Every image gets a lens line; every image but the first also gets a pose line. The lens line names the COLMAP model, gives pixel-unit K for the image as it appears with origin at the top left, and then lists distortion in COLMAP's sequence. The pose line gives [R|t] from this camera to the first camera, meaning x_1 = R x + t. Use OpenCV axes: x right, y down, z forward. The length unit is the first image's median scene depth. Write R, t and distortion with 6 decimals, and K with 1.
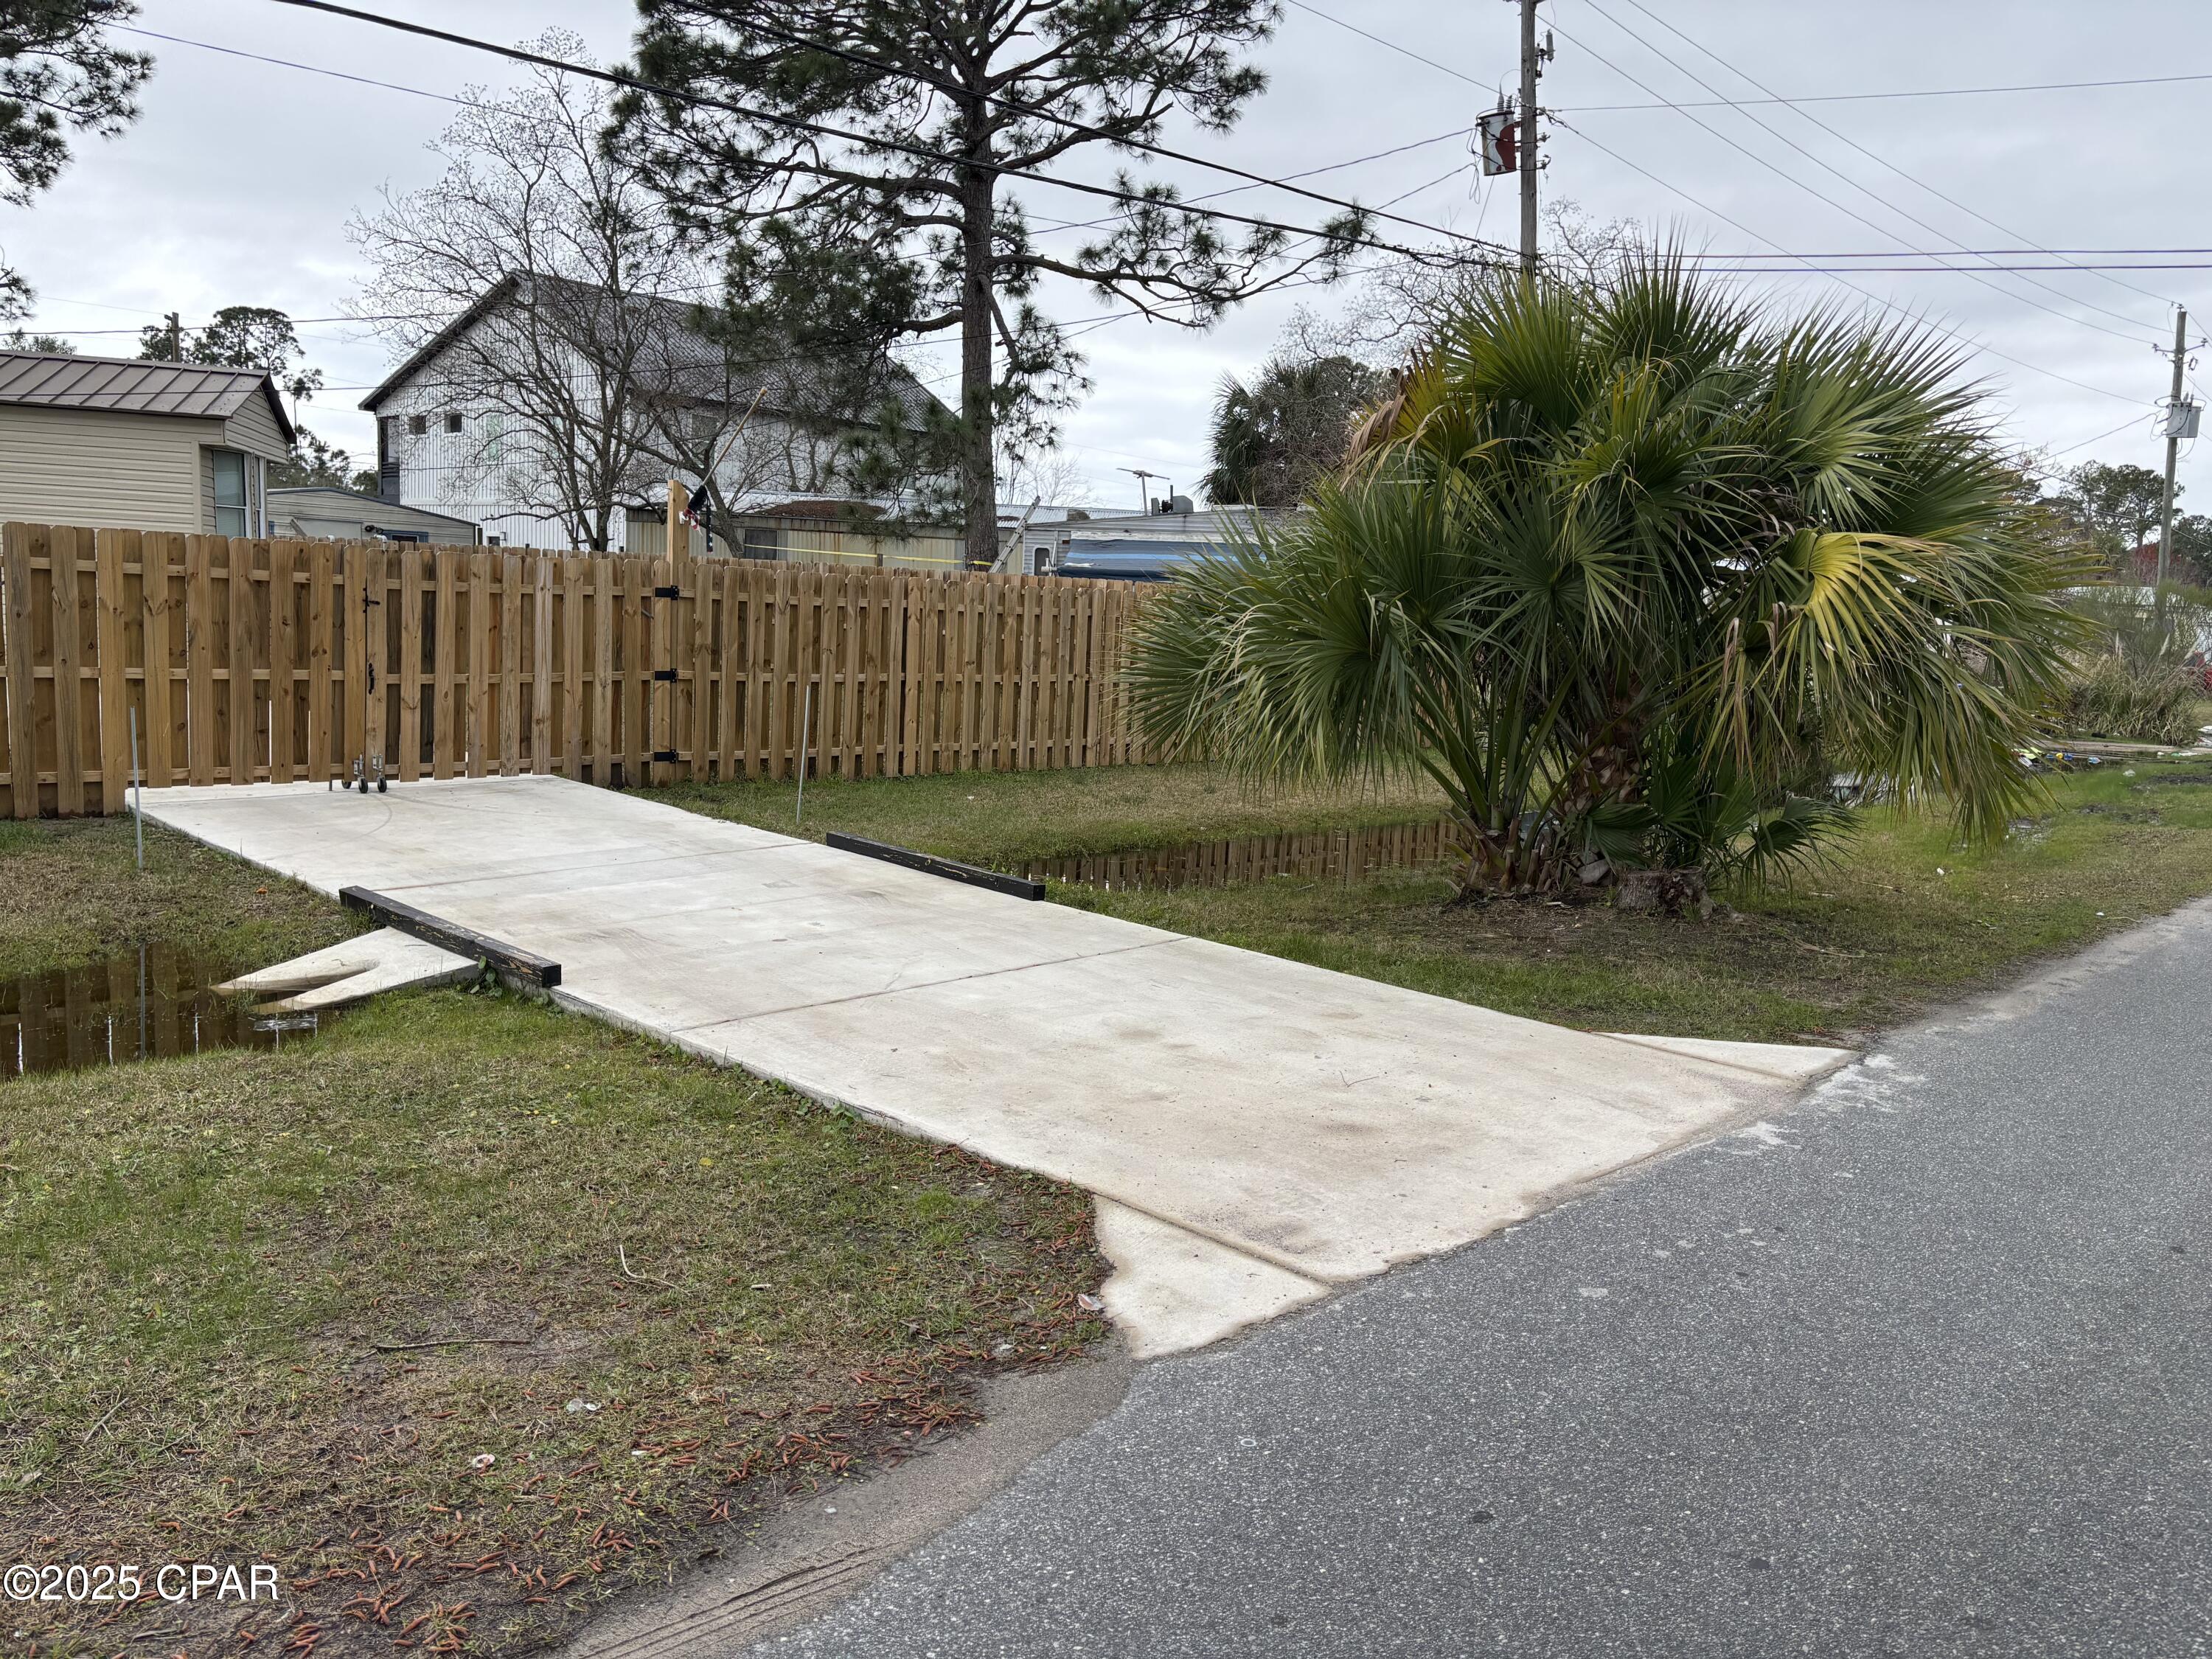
lens RADIAL K [[1676.3, 0, 1106.0], [0, 1676.3, 829.5], [0, 0, 1]] dist [0.058386, -0.068352]
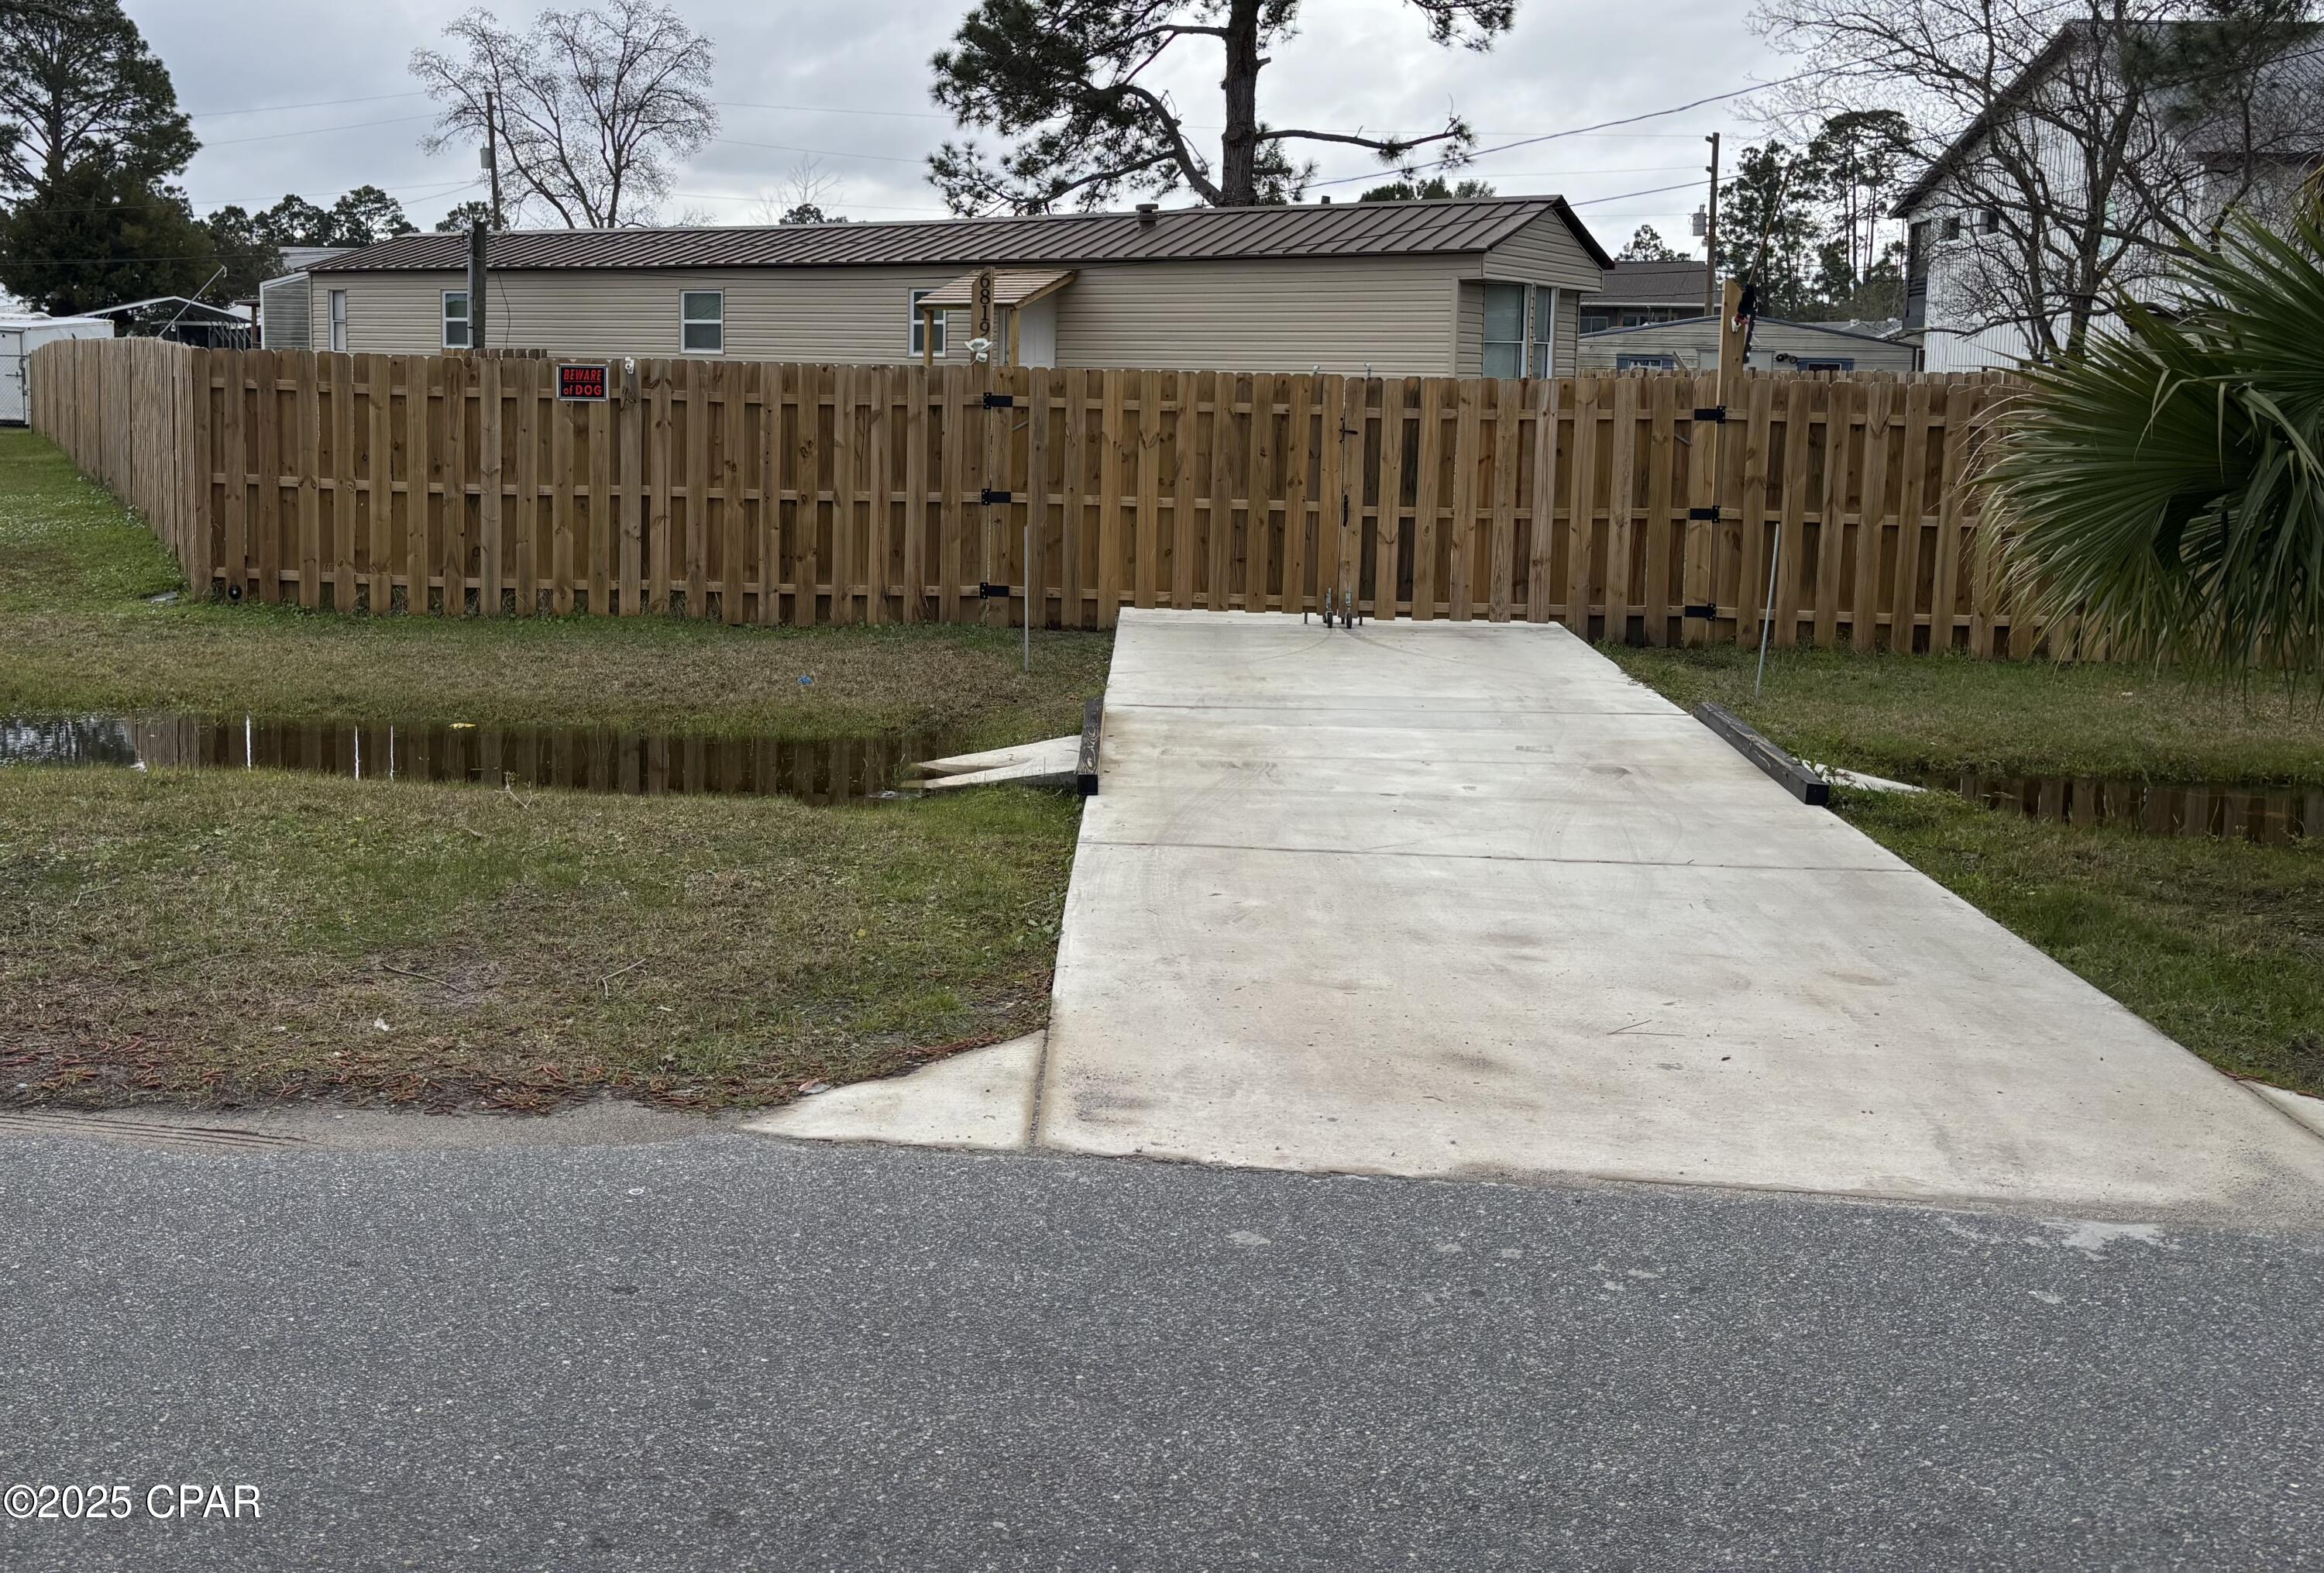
lens RADIAL K [[2162.7, 0, 1161.5], [0, 2162.7, 669.7], [0, 0, 1]] dist [0.037042, -0.007368]
pose [[0.627877, 0.063727, -0.775699, 0.458392], [-0.092436, 0.995694, 0.006980, 0.002723], [0.772804, 0.067320, 0.631064, 0.138153]]
